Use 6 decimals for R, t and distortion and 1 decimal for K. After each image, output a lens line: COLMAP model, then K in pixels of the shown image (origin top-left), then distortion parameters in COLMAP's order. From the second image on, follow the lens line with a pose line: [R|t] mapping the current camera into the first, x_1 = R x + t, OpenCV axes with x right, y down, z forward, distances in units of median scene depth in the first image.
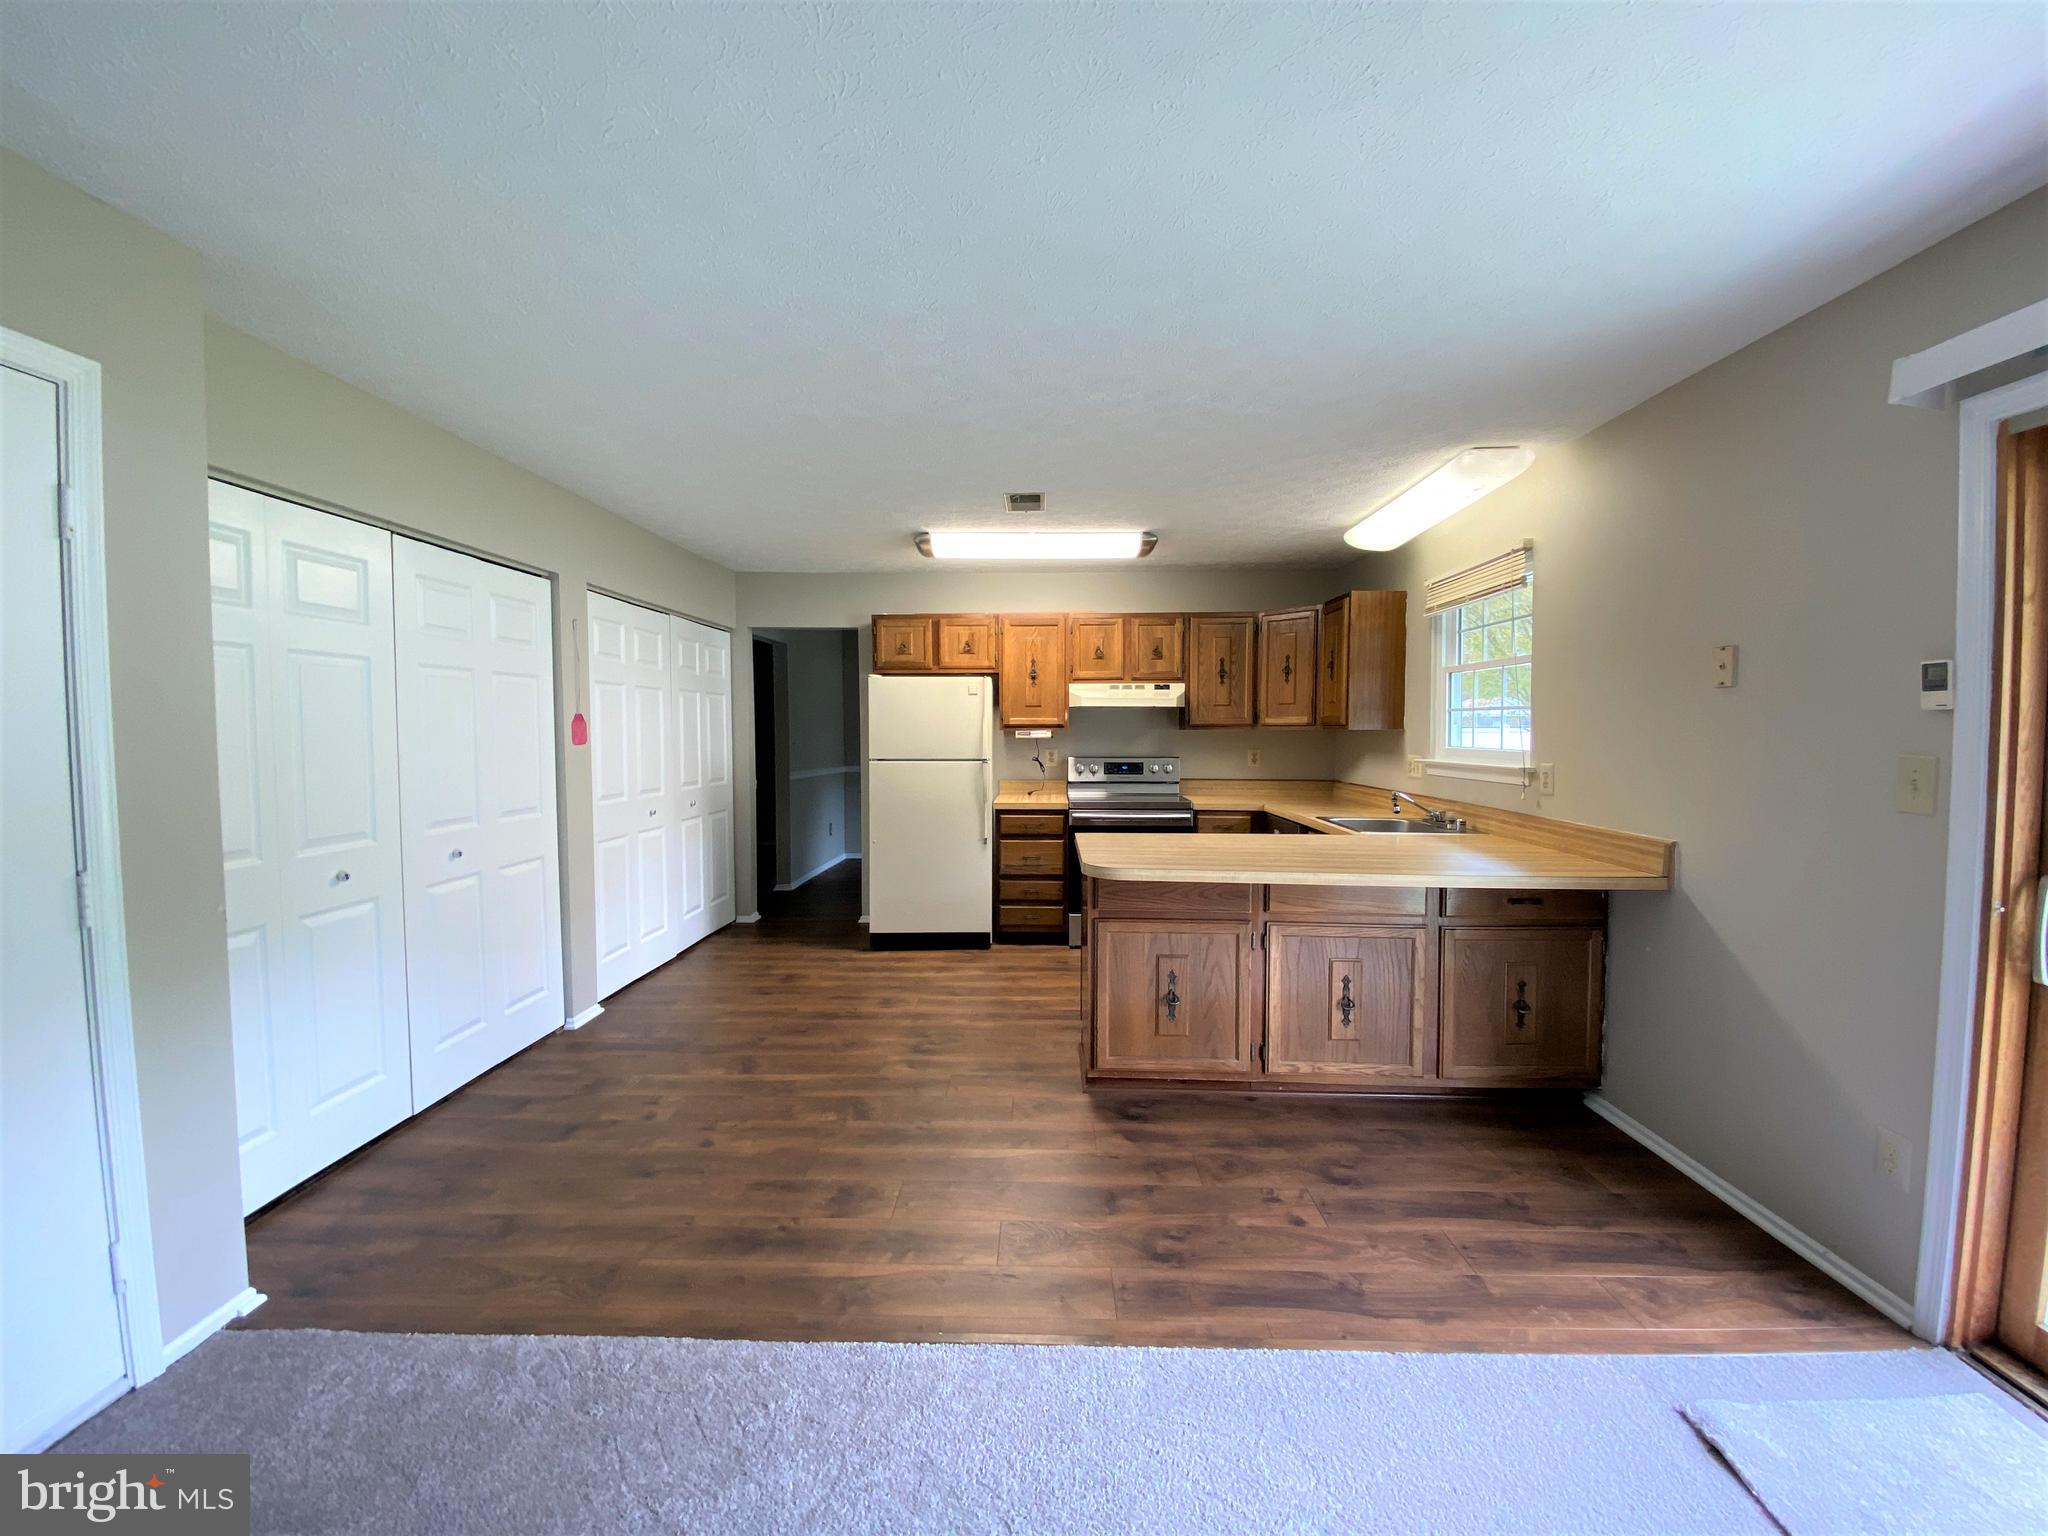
lens RADIAL K [[810.9, 0, 1022.7], [0, 810.9, 772.4], [0, 0, 1]] dist [0.054501, -0.038657]
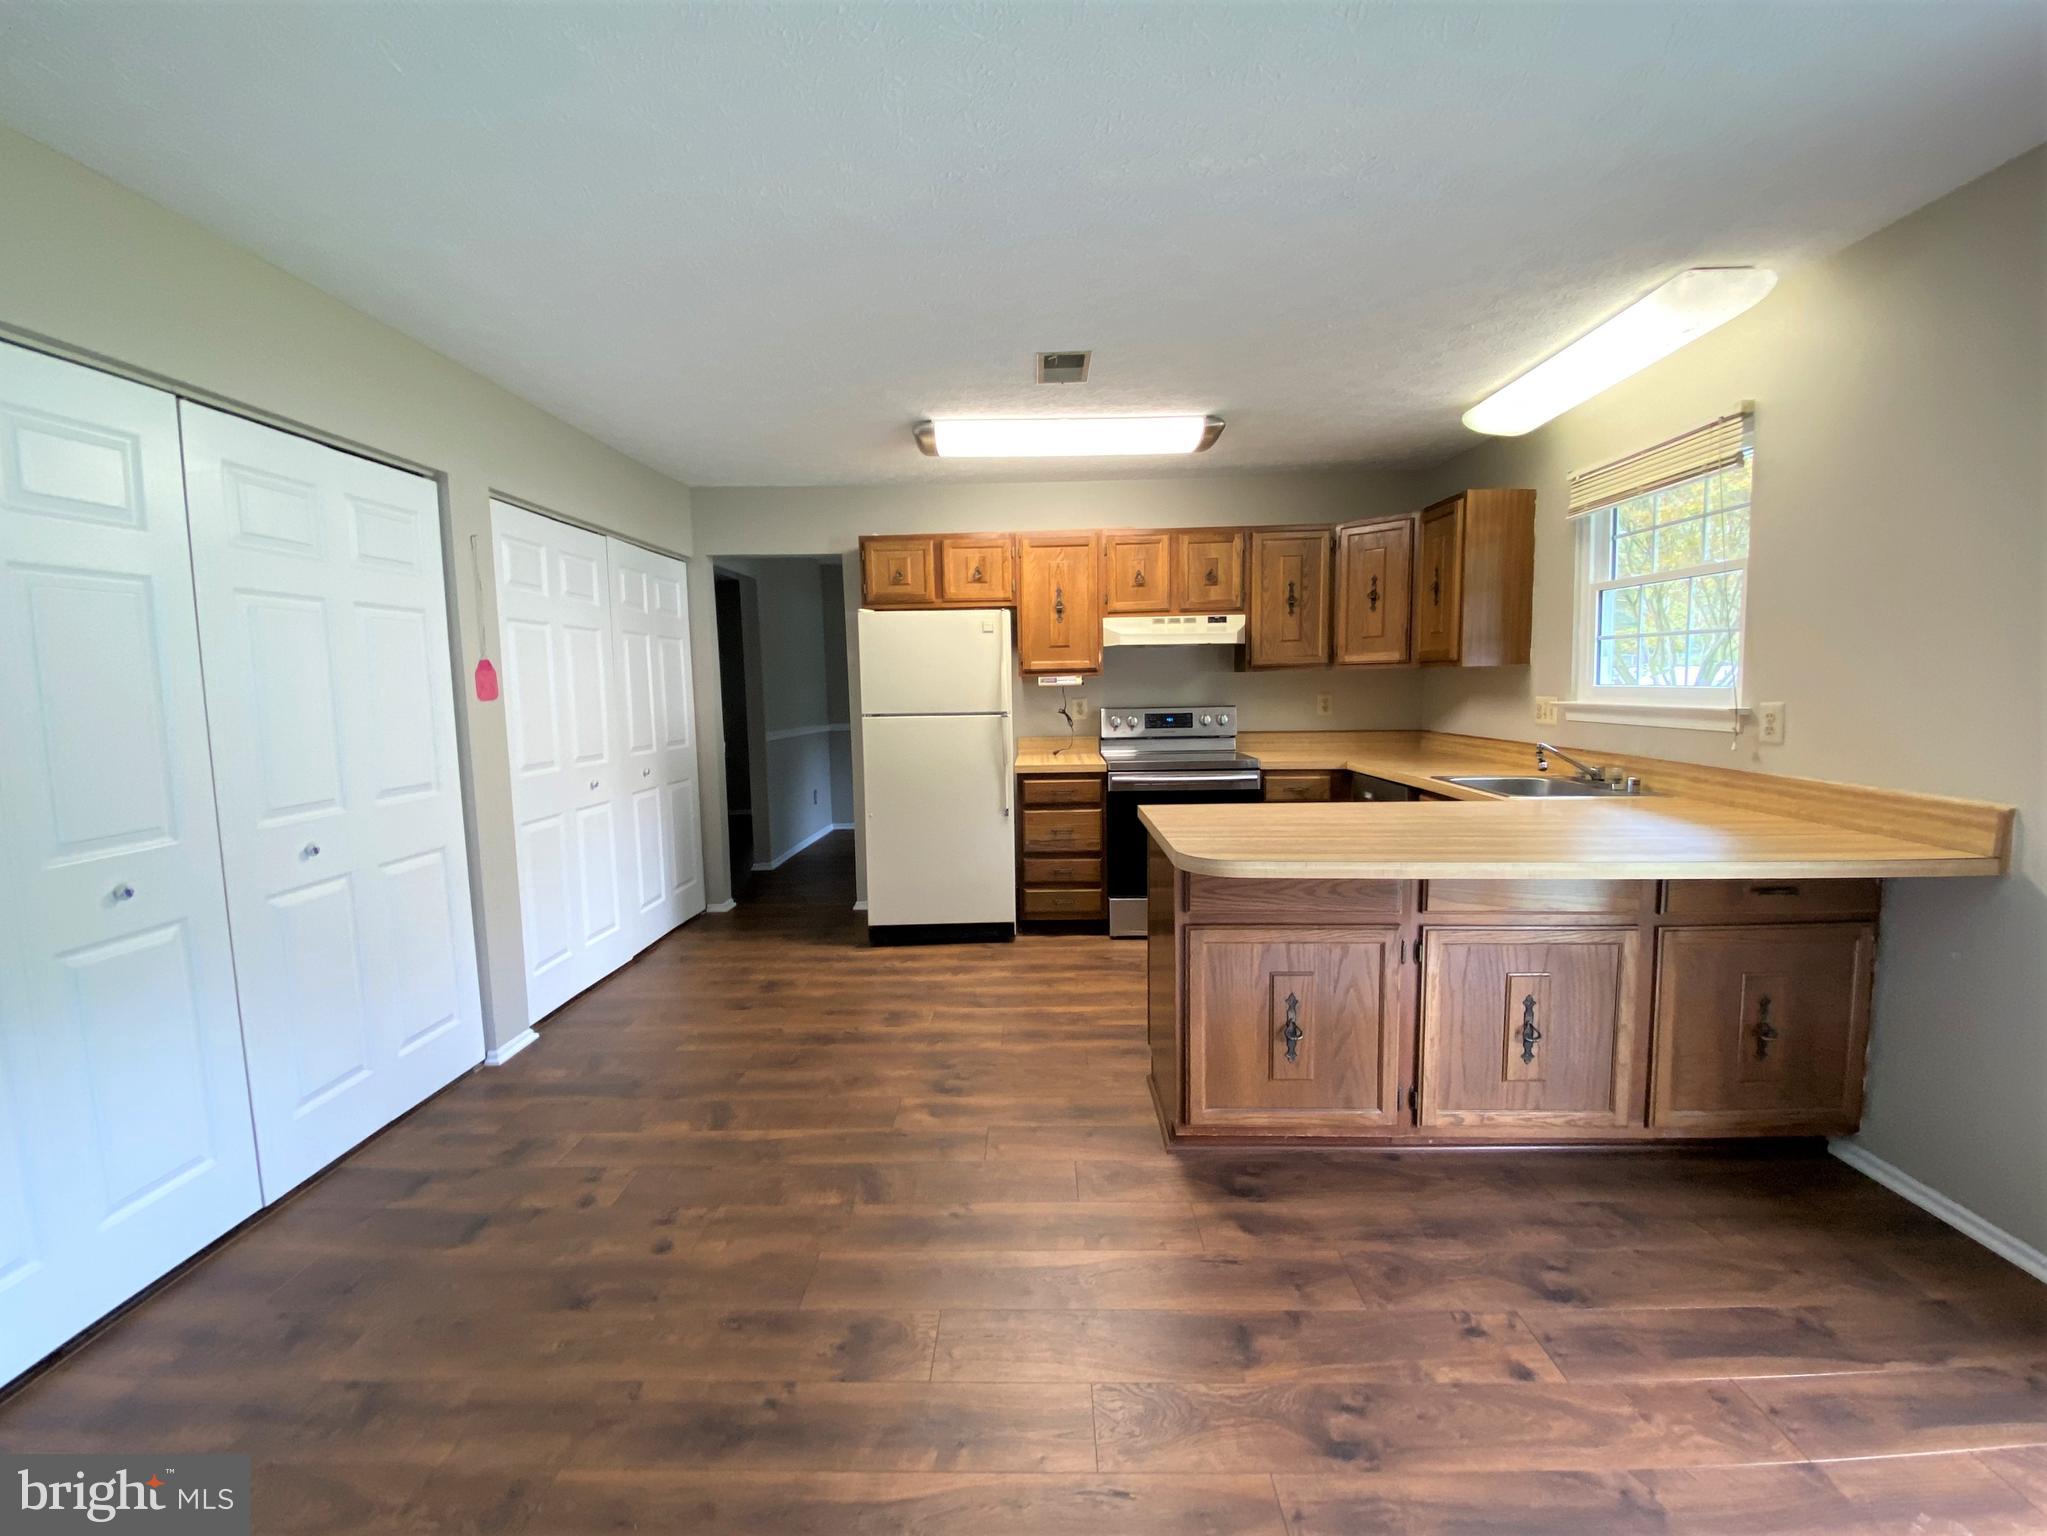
lens RADIAL K [[853.9, 0, 1023.2], [0, 853.9, 772.7], [0, 0, 1]] dist [0.038475, -0.021321]
pose [[0.999786, -0.017611, 0.010808, -0.043223], [0.017018, 0.998462, 0.052755, -0.000370], [-0.011720, -0.052560, 0.998549, 0.162973]]
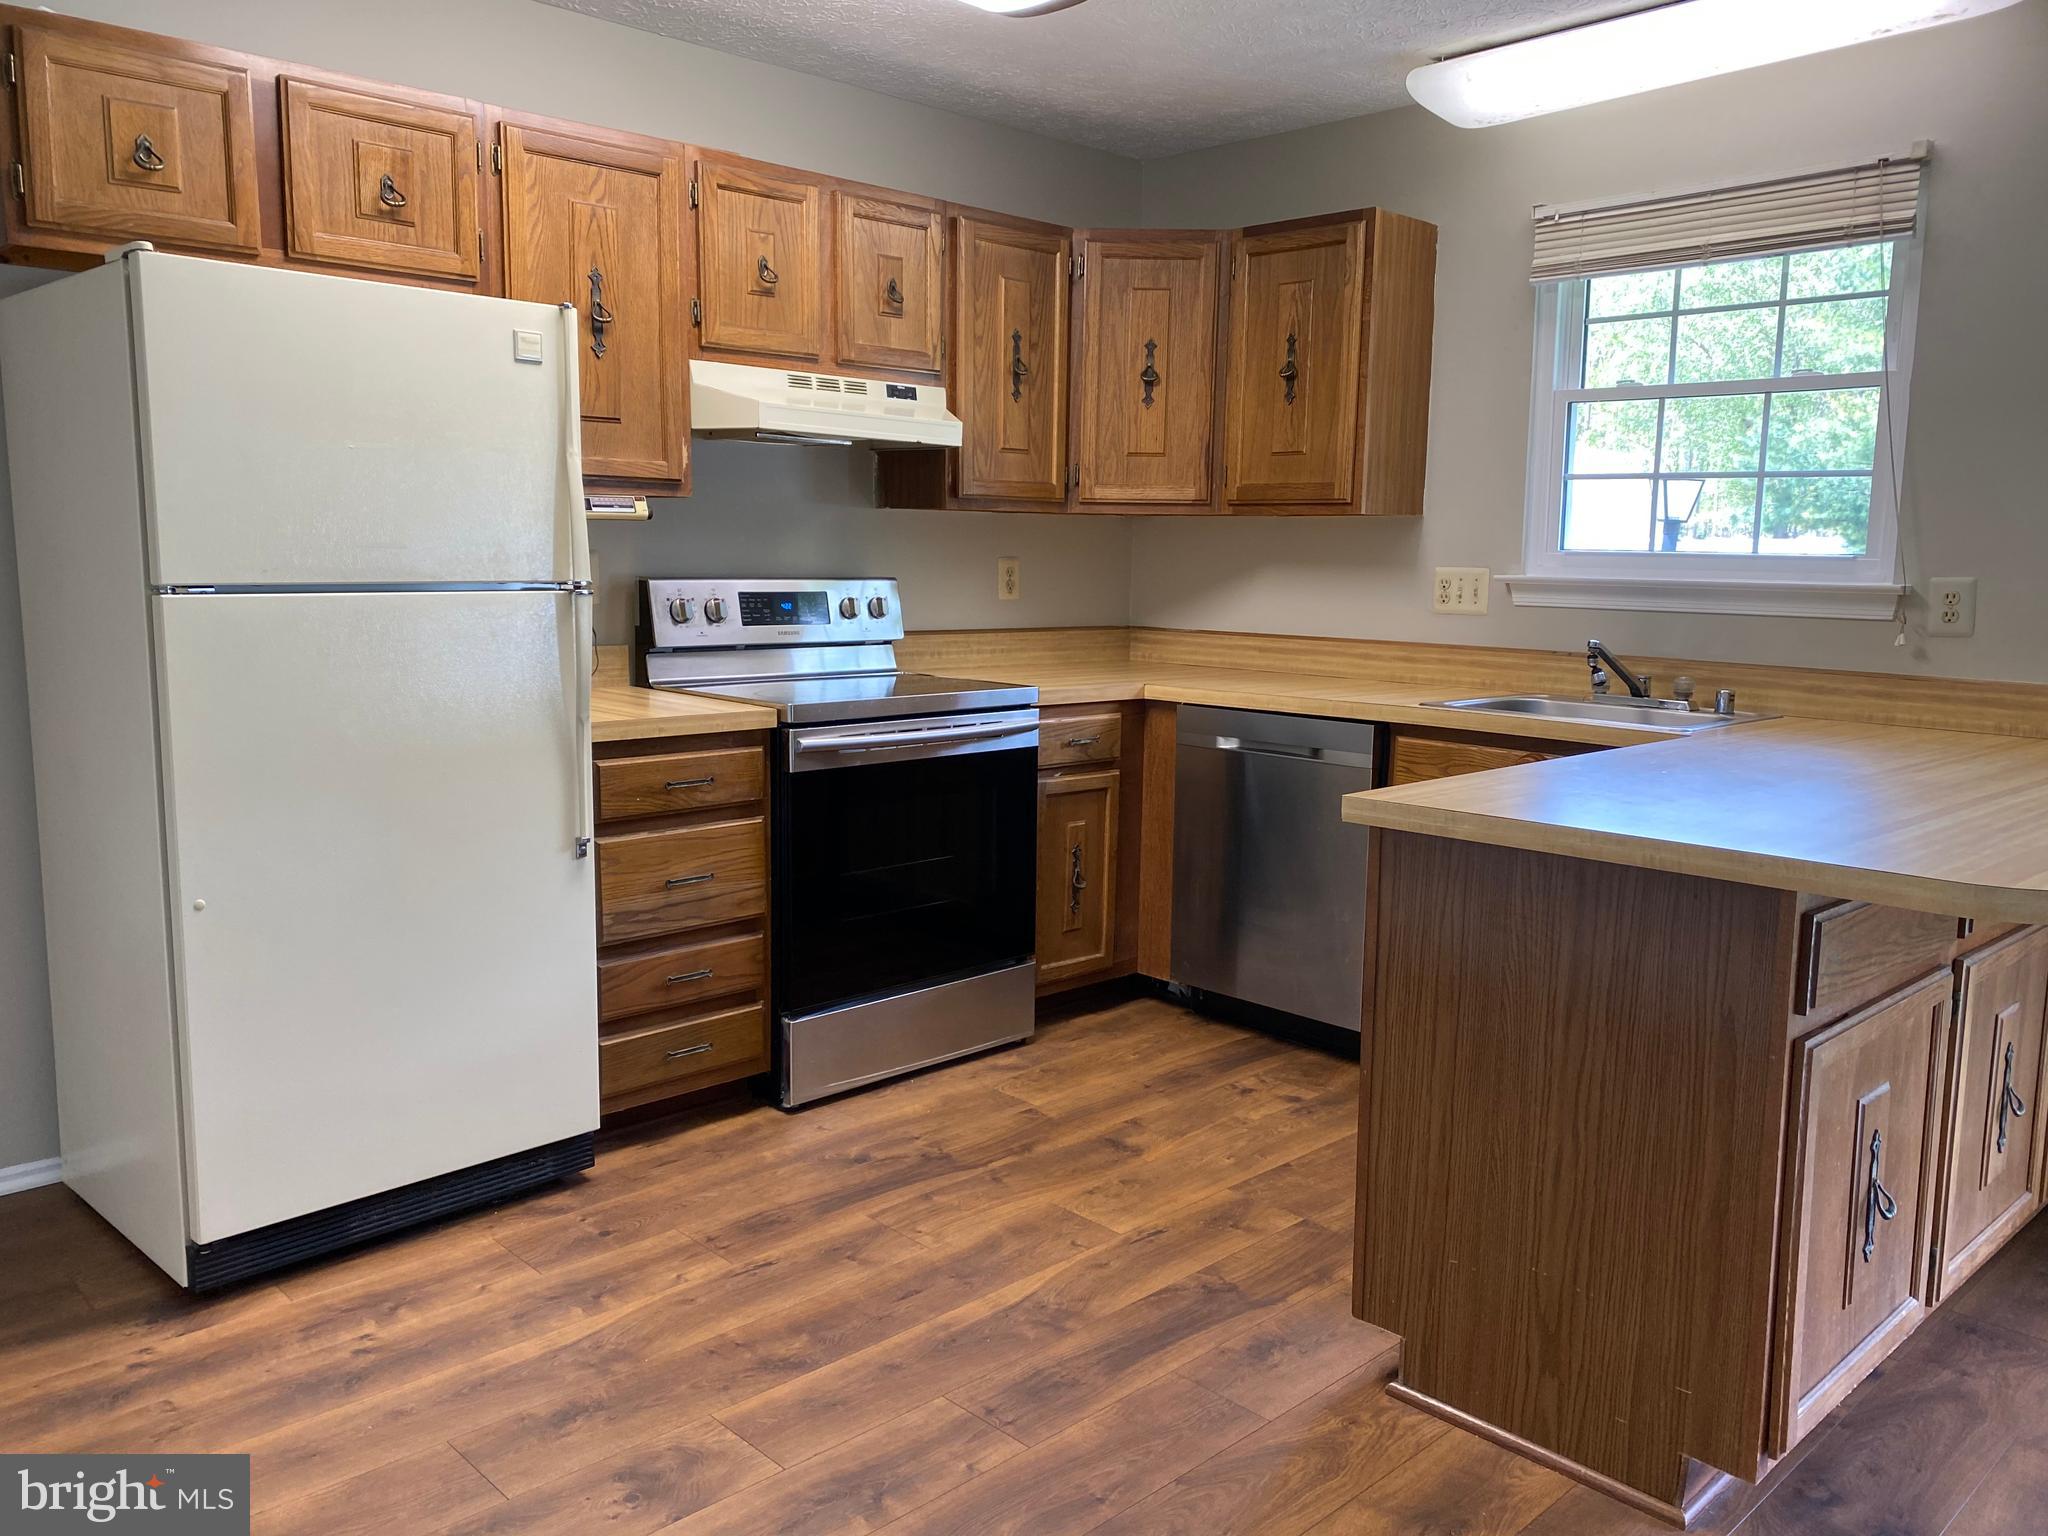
lens RADIAL K [[1569.7, 0, 994.4], [0, 1569.7, 760.4], [0, 0, 1]] dist [0.044910, -0.063840]
pose [[0.698097, -0.084381, 0.711014, -0.414157], [0.021034, 0.995020, 0.097435, -0.004551], [-0.715695, -0.053064, 0.696395, 0.537928]]
